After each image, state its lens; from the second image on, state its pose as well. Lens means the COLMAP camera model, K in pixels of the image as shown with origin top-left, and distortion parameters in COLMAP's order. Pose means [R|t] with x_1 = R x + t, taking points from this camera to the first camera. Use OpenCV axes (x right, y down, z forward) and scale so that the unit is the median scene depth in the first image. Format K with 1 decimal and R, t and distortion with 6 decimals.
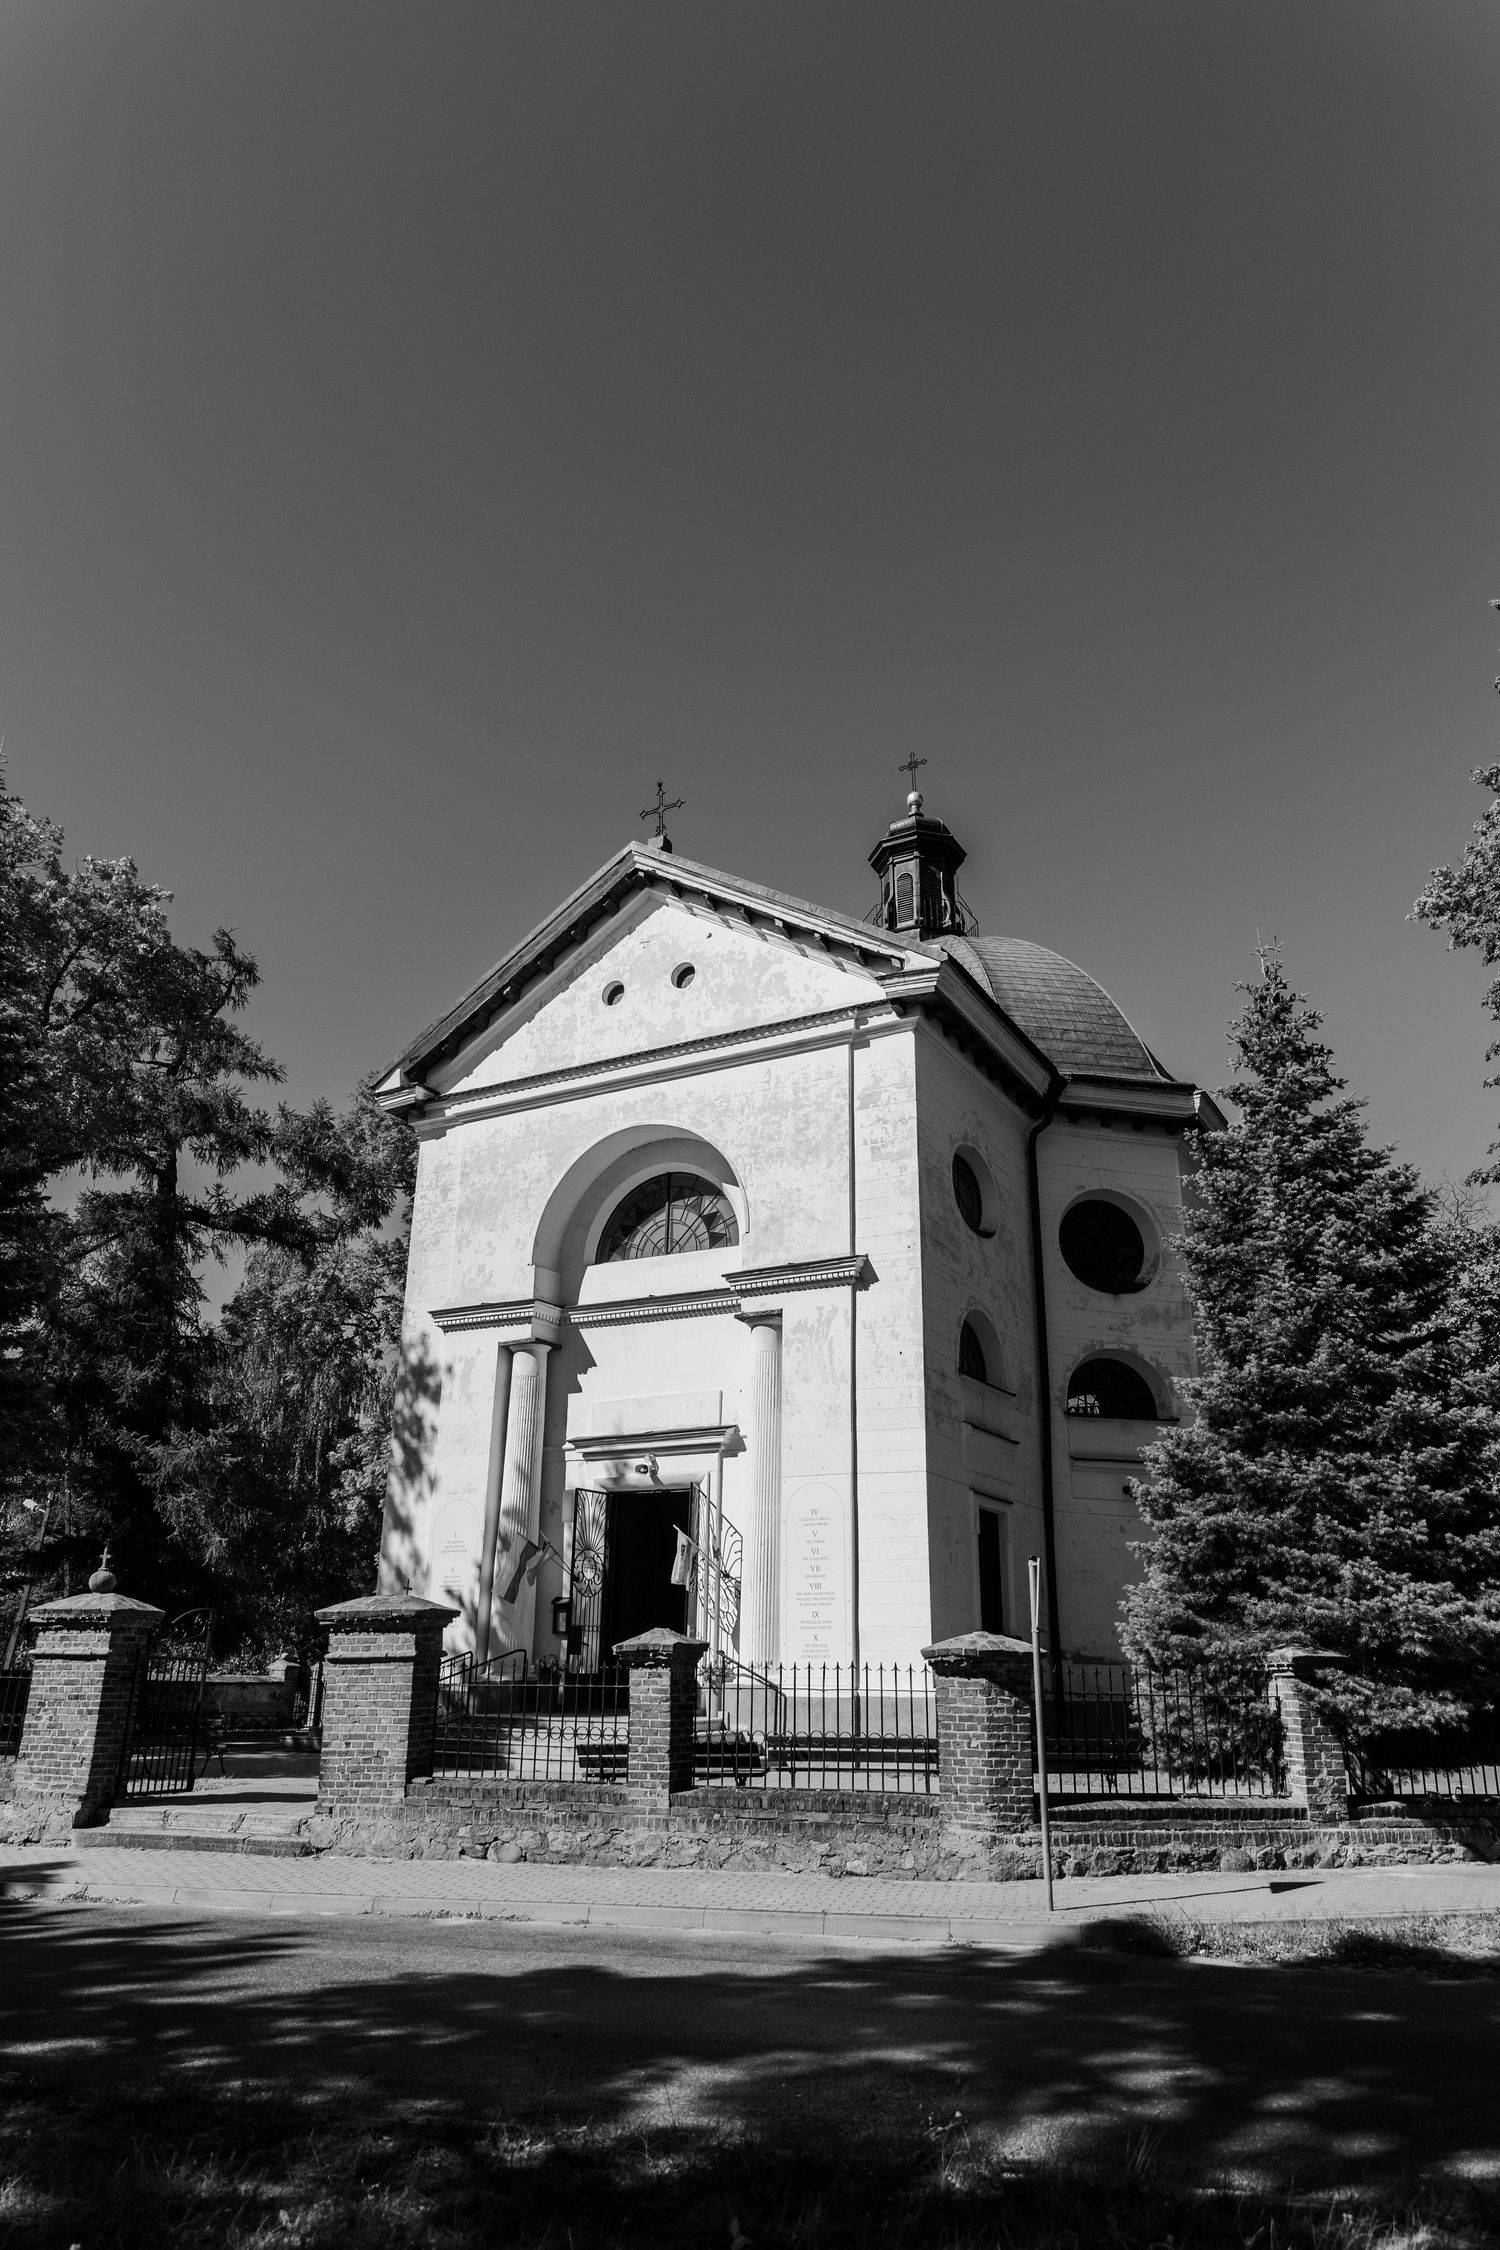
lens RADIAL K [[1552.7, 0, 750.0], [0, 1552.7, 1125.0], [0, 0, 1]] dist [-0.000640, 0.000170]
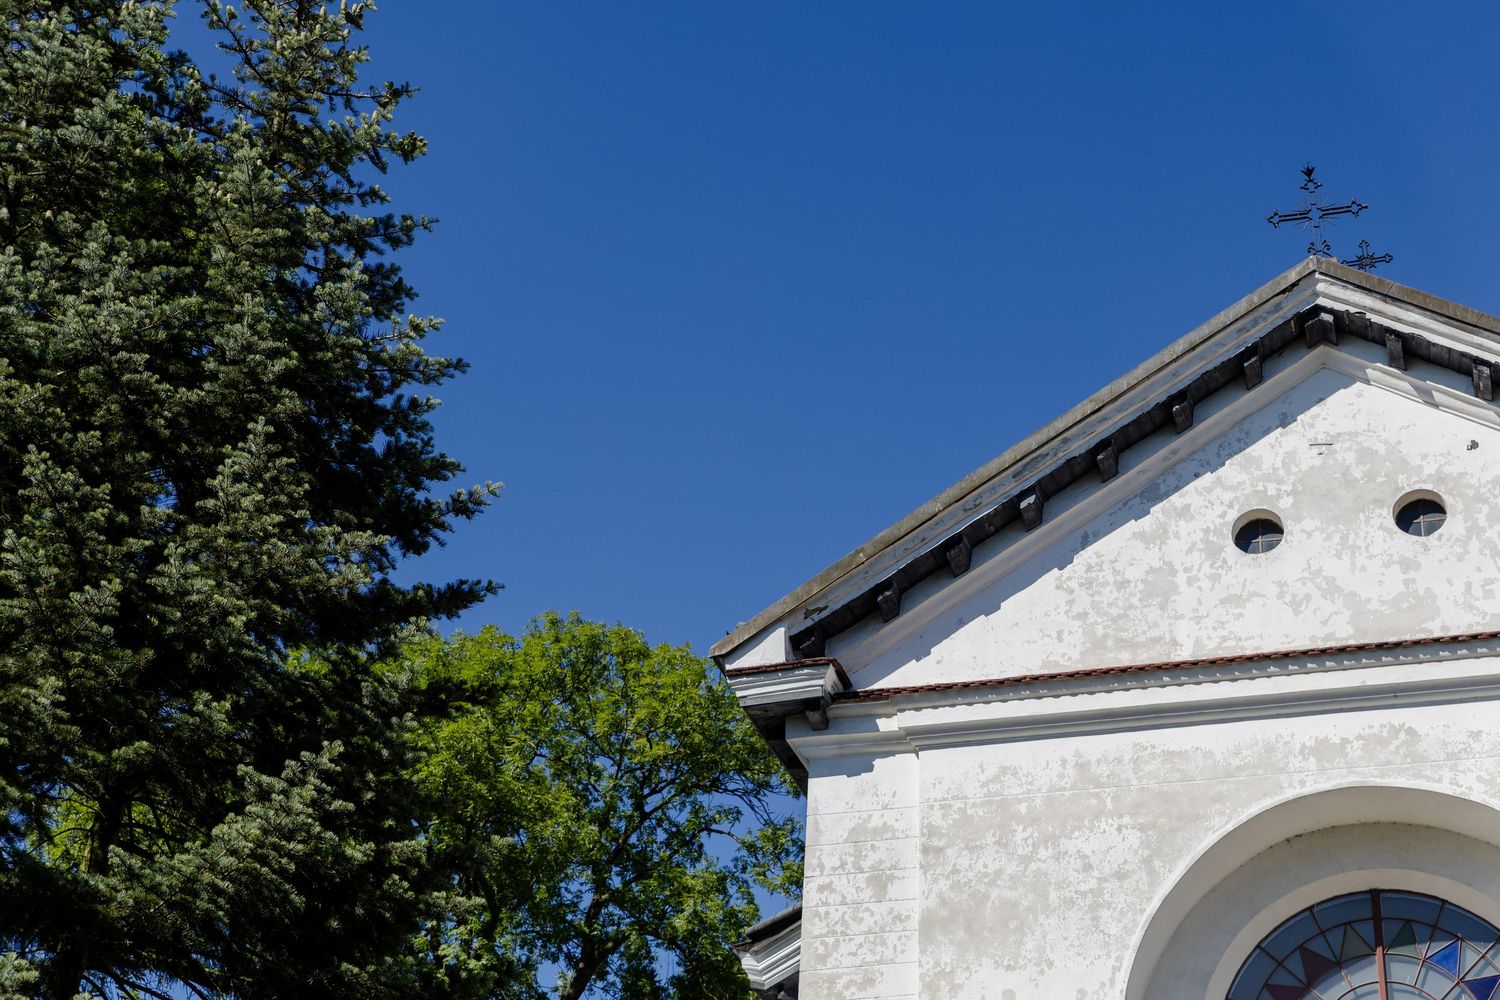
lens RADIAL K [[2499.4, 0, 750.0], [0, 2499.4, 500.0], [0, 0, 1]] dist [0.009716, 0.074067]
pose [[0.974391, 0.138952, 0.176788, -0.400591], [-0.106548, 0.977662, -0.181173, 0.073953], [-0.198014, 0.157697, 0.967431, 0.222703]]
